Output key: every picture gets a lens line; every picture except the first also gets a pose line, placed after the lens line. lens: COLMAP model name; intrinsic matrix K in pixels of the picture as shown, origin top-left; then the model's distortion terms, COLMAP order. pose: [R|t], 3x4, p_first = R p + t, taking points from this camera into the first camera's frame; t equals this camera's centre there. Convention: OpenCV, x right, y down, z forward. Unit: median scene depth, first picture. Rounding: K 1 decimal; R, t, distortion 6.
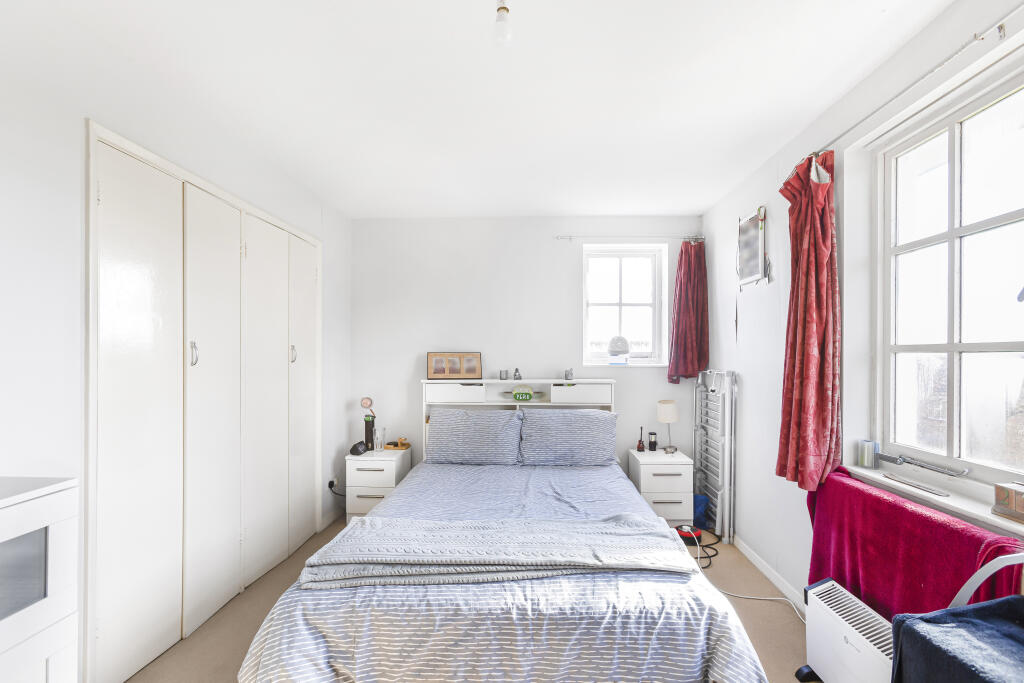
lens RADIAL K [[464.2, 0, 517.2], [0, 464.2, 357.7], [0, 0, 1]] dist [-0.015001, 0.013462]
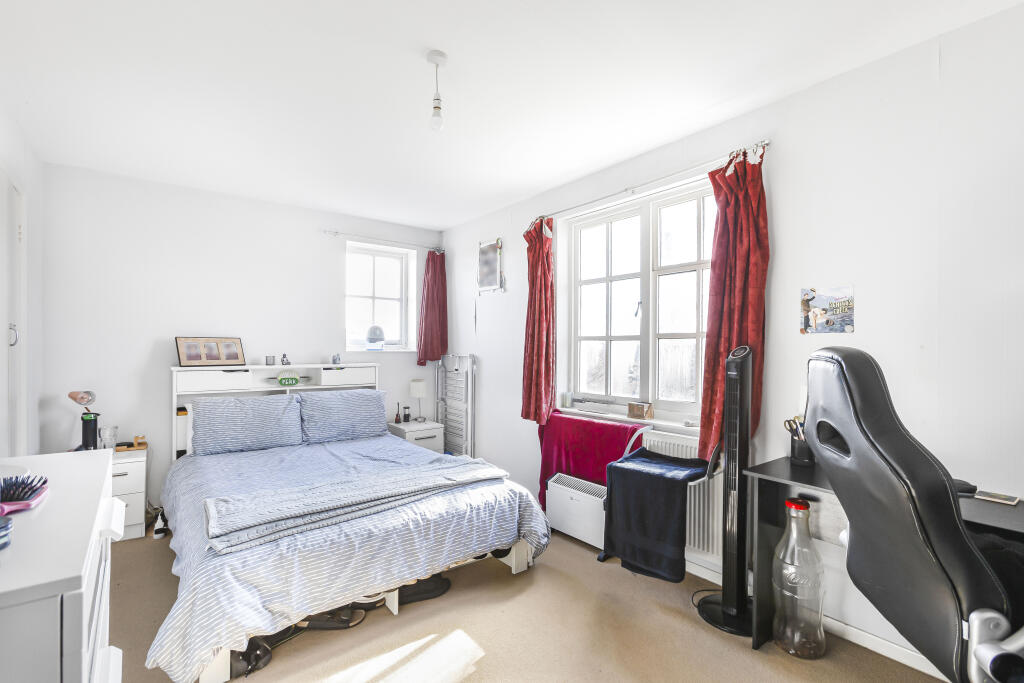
lens RADIAL K [[464.2, 0, 517.2], [0, 464.2, 357.7], [0, 0, 1]] dist [-0.015001, 0.013462]
pose [[0.765204, -0.011046, 0.643694, -0.486132], [-0.002508, 0.999794, 0.020138, 0.017526], [-0.643783, -0.017024, 0.765018, -0.192493]]
